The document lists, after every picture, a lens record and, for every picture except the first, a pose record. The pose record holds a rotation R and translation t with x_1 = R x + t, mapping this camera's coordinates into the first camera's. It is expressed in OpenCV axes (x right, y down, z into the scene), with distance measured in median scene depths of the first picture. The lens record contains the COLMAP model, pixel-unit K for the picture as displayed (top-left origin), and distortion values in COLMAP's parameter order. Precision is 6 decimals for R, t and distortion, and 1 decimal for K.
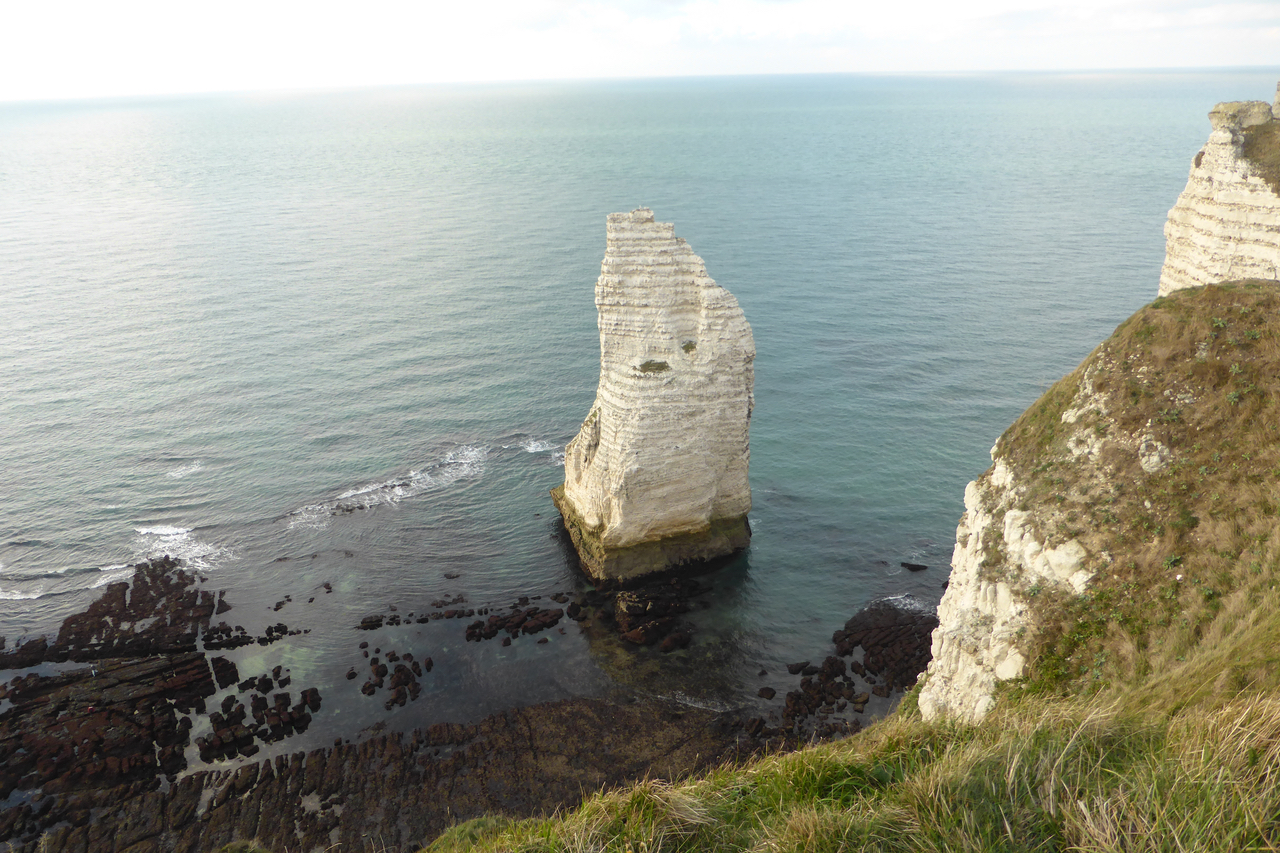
lens RADIAL K [[949.4, 0, 638.9], [0, 949.4, 424.4], [0, 0, 1]] dist [-0.001015, 0.010375]
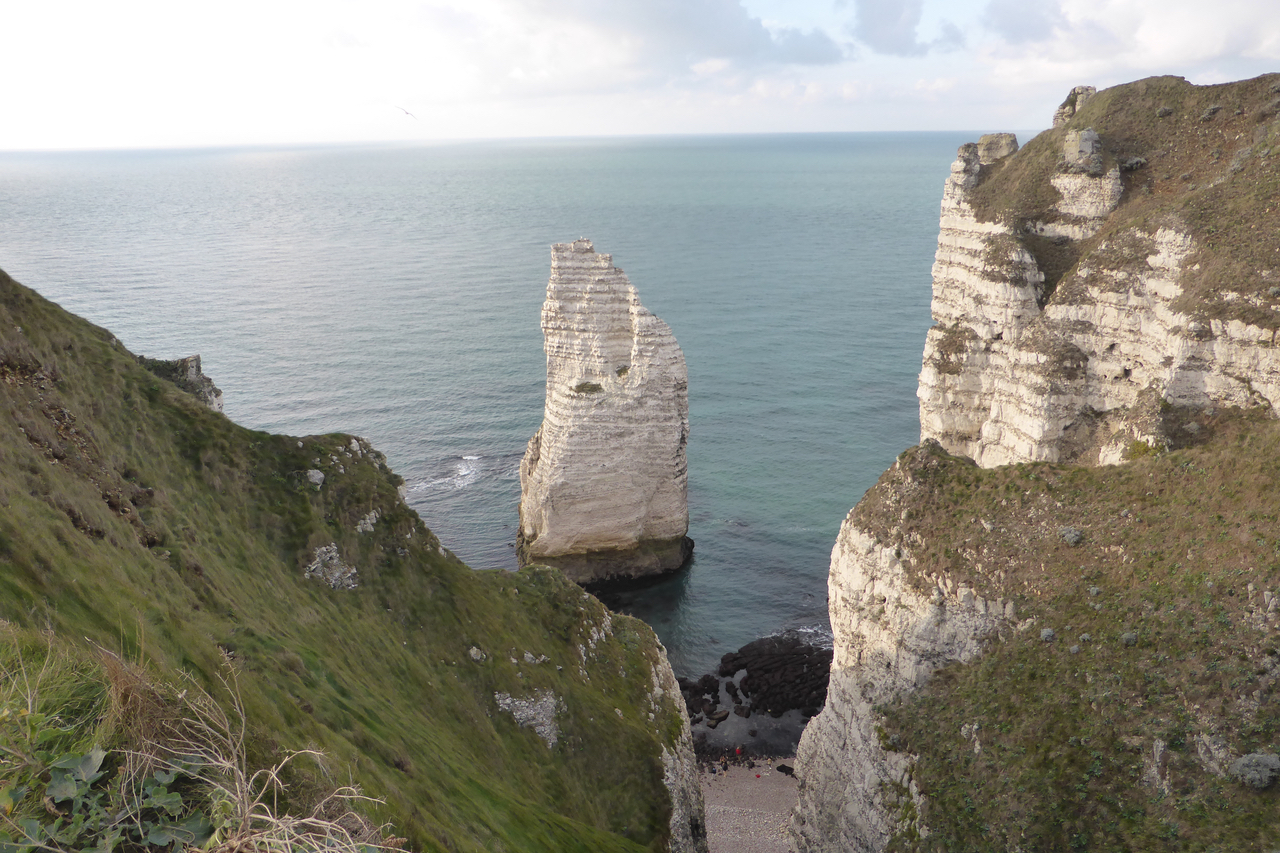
lens RADIAL K [[949.4, 0, 642.6], [0, 949.4, 429.1], [0, 0, 1]] dist [-0.001015, 0.010375]
pose [[0.982369, 0.060284, -0.176968, 0.266492], [-0.069187, 0.996608, -0.044568, 0.028113], [0.173681, 0.056026, 0.983207, -0.028852]]
